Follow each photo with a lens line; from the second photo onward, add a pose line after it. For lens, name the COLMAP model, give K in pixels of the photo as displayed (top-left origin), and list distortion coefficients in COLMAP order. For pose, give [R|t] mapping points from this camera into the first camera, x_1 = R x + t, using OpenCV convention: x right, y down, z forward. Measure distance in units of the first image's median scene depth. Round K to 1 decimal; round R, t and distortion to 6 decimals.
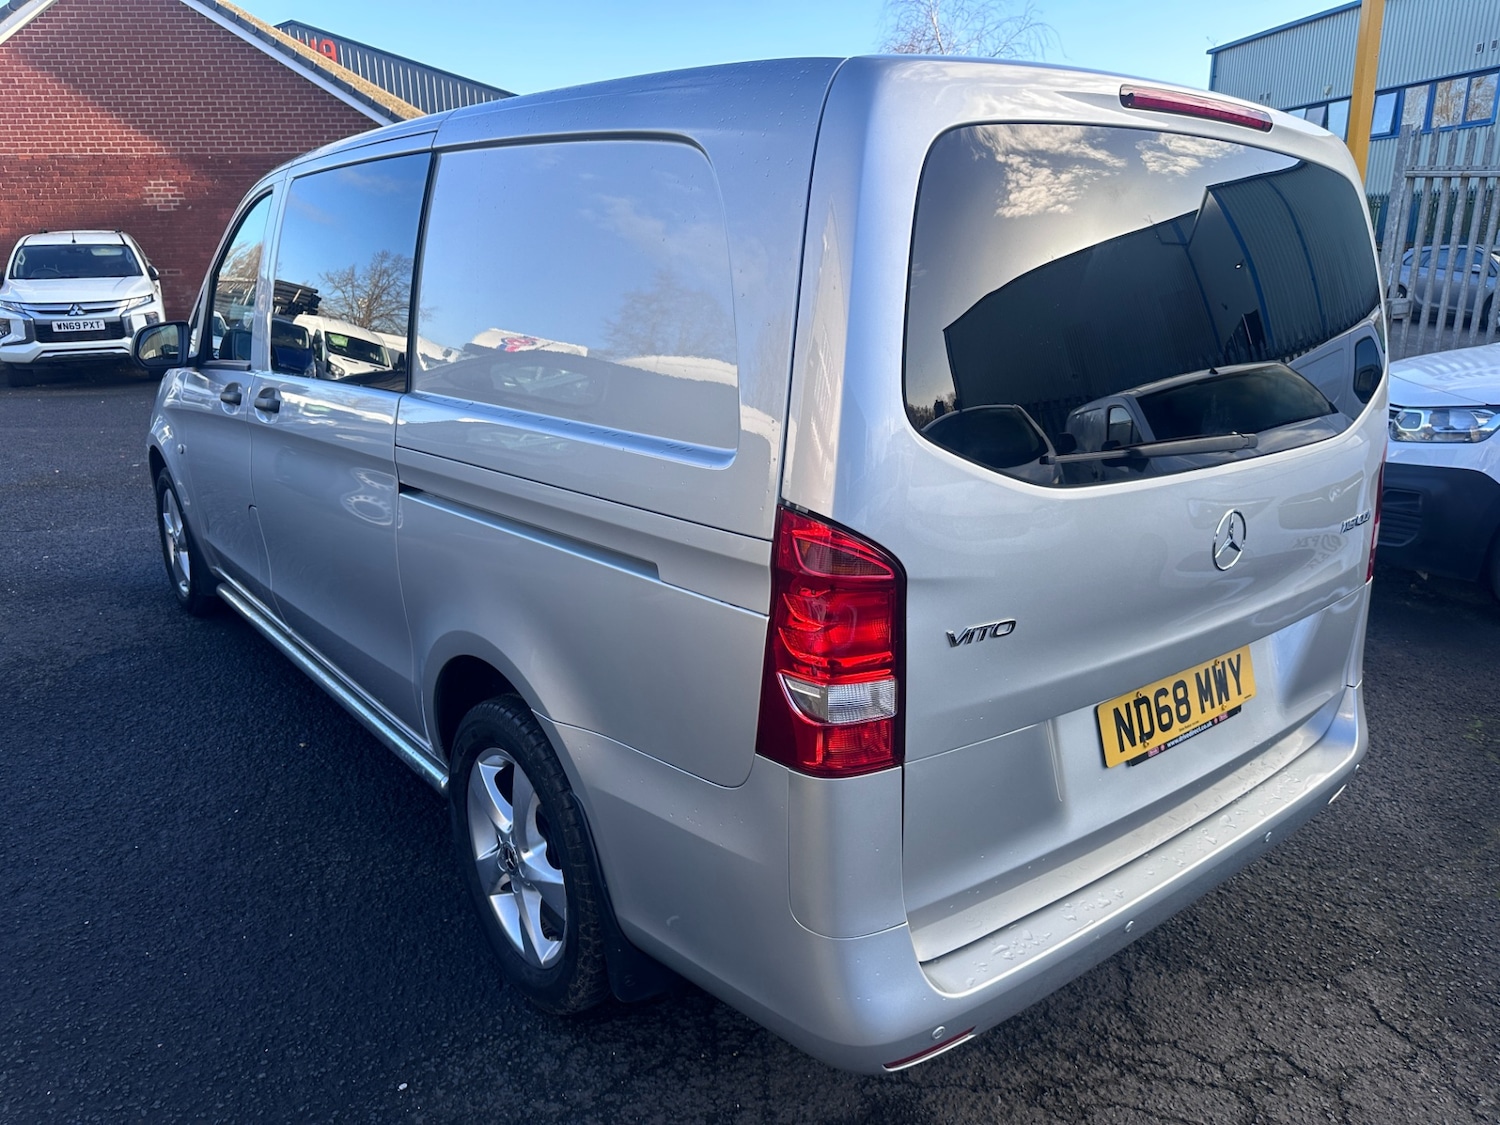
lens RADIAL K [[1078.0, 0, 743.2], [0, 1078.0, 562.0], [0, 0, 1]] dist [0.017966, -0.020289]
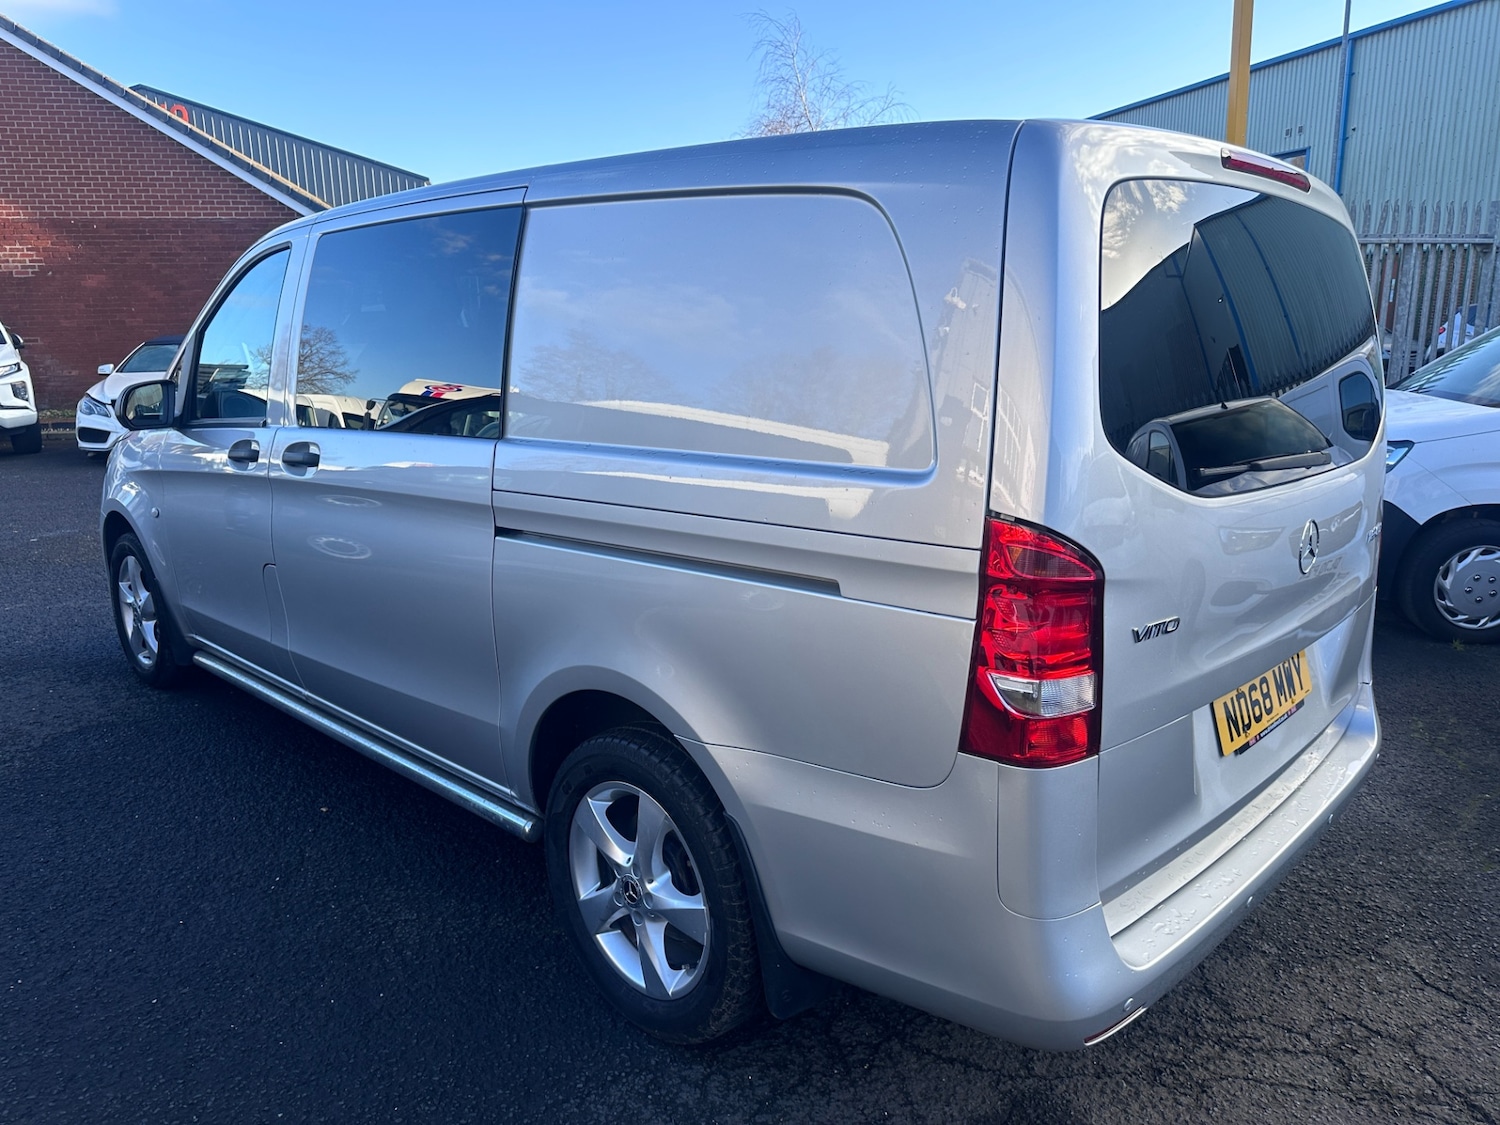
lens RADIAL K [[1078.0, 0, 753.5], [0, 1078.0, 563.7], [0, 0, 1]] dist [0.017966, -0.020289]
pose [[0.990987, -0.034832, 0.129347, -0.134665], [0.042098, 0.997660, -0.053874, 0.016642], [-0.127168, 0.058834, 0.990135, -0.019435]]
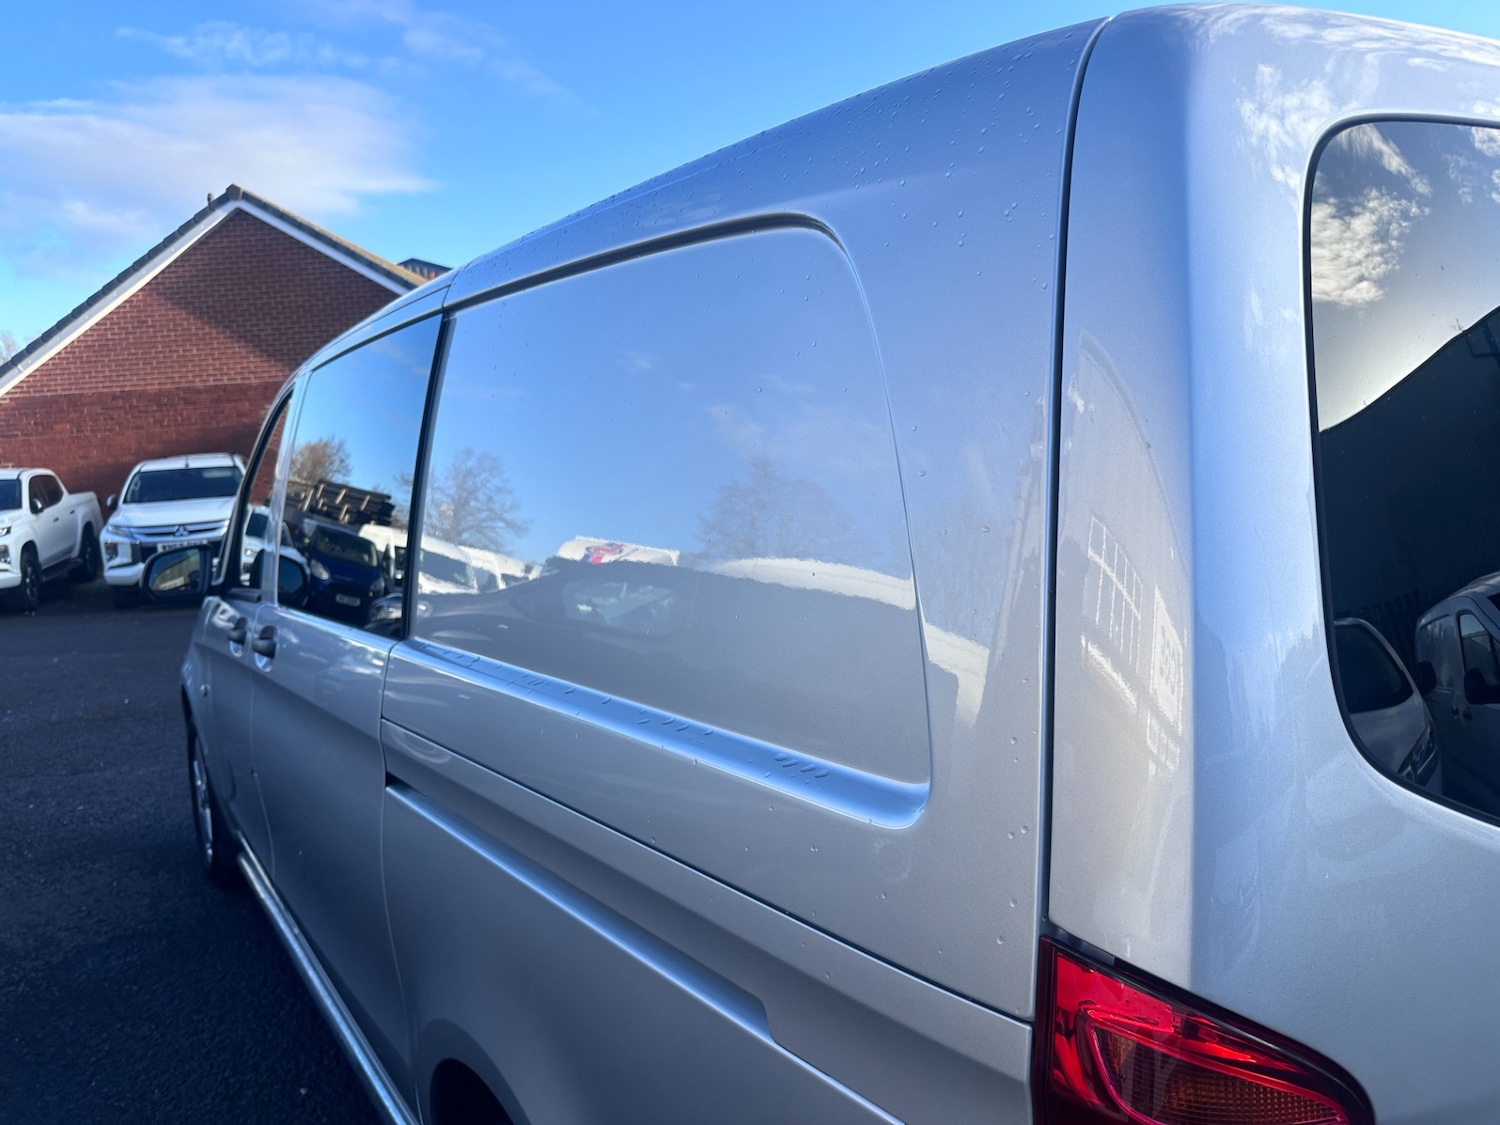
lens RADIAL K [[1078.1, 0, 757.0], [0, 1078.1, 560.6], [0, 0, 1]] dist [0.020626, -0.029491]
pose [[0.996035, -0.040484, -0.079218, -0.016555], [0.026049, 0.984148, -0.175427, -0.050904], [0.085065, 0.172668, 0.981300, 0.208241]]
